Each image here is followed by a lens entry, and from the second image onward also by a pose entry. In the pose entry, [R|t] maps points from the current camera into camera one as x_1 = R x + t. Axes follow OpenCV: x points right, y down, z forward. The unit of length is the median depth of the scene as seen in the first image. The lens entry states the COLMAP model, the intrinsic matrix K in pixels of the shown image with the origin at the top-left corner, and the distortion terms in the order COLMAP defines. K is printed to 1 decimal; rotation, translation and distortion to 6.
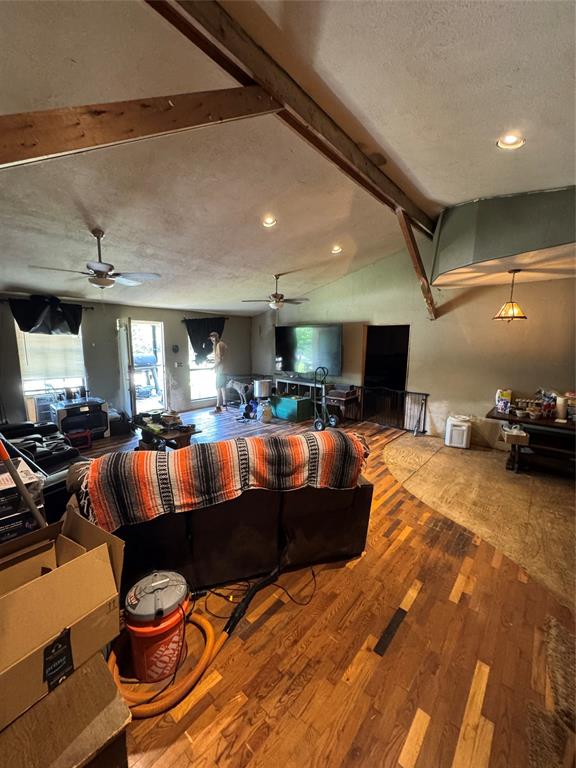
lens RADIAL K [[308.0, 0, 288.4], [0, 308.0, 385.6], [0, 0, 1]] dist [-0.008056, 0.000184]
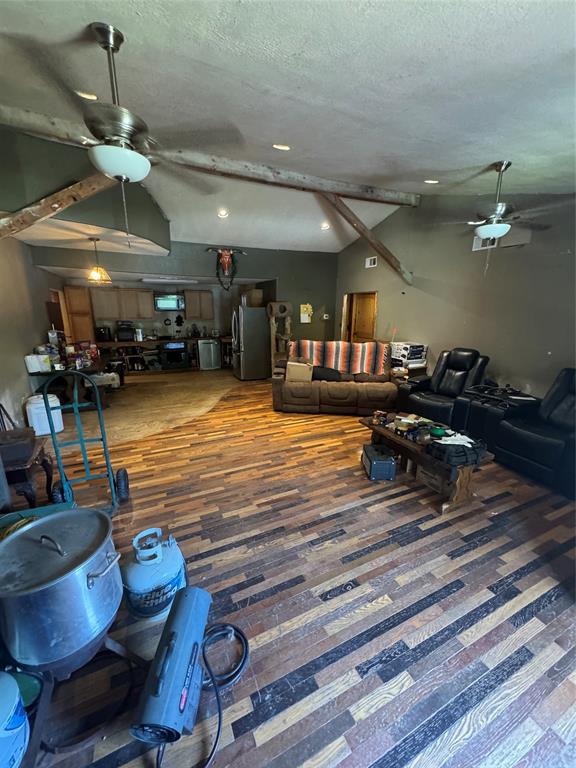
lens RADIAL K [[308.0, 0, 286.8], [0, 308.0, 384.9], [0, 0, 1]] dist [-0.008056, 0.000184]
pose [[-0.916591, -0.112551, 0.383657, -0.463078], [0.042940, 0.926301, 0.374331, -0.279448], [-0.397513, 0.359583, -0.844206, 2.008752]]
